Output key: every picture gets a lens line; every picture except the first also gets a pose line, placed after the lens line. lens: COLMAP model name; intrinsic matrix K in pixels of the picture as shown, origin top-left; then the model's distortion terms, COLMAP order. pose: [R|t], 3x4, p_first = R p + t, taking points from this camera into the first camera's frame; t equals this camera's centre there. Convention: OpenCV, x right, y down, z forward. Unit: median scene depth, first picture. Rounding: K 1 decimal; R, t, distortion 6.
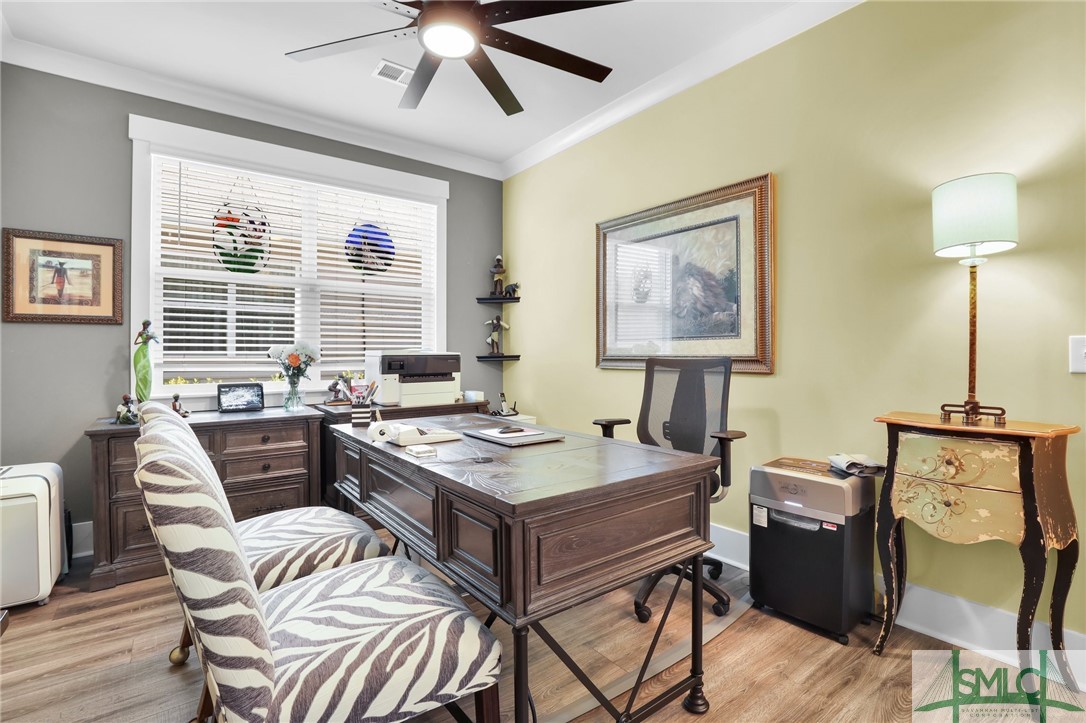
lens RADIAL K [[510.4, 0, 546.4], [0, 510.4, 358.7], [0, 0, 1]] dist [-0.004947, -0.000210]
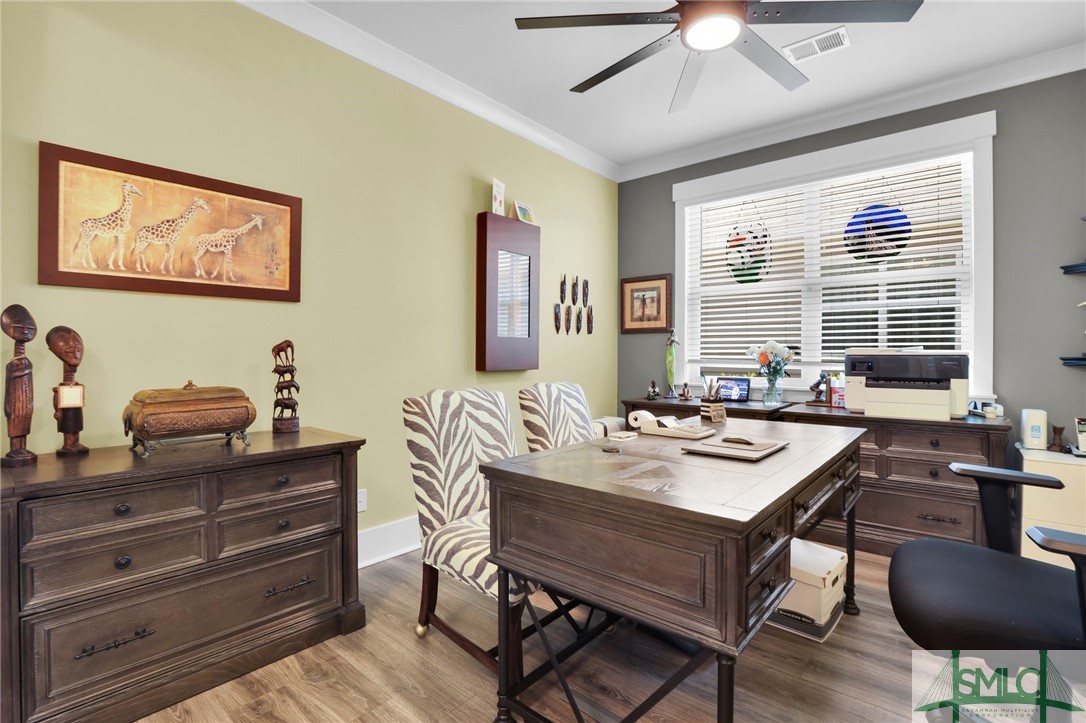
lens RADIAL K [[510.4, 0, 542.9], [0, 510.4, 355.4], [0, 0, 1]] dist [-0.004947, -0.000210]
pose [[0.220271, 0.005780, -0.975422, 0.428507], [-0.012093, 0.999922, 0.003195, -0.001915], [0.975364, 0.011092, 0.220323, 0.285924]]
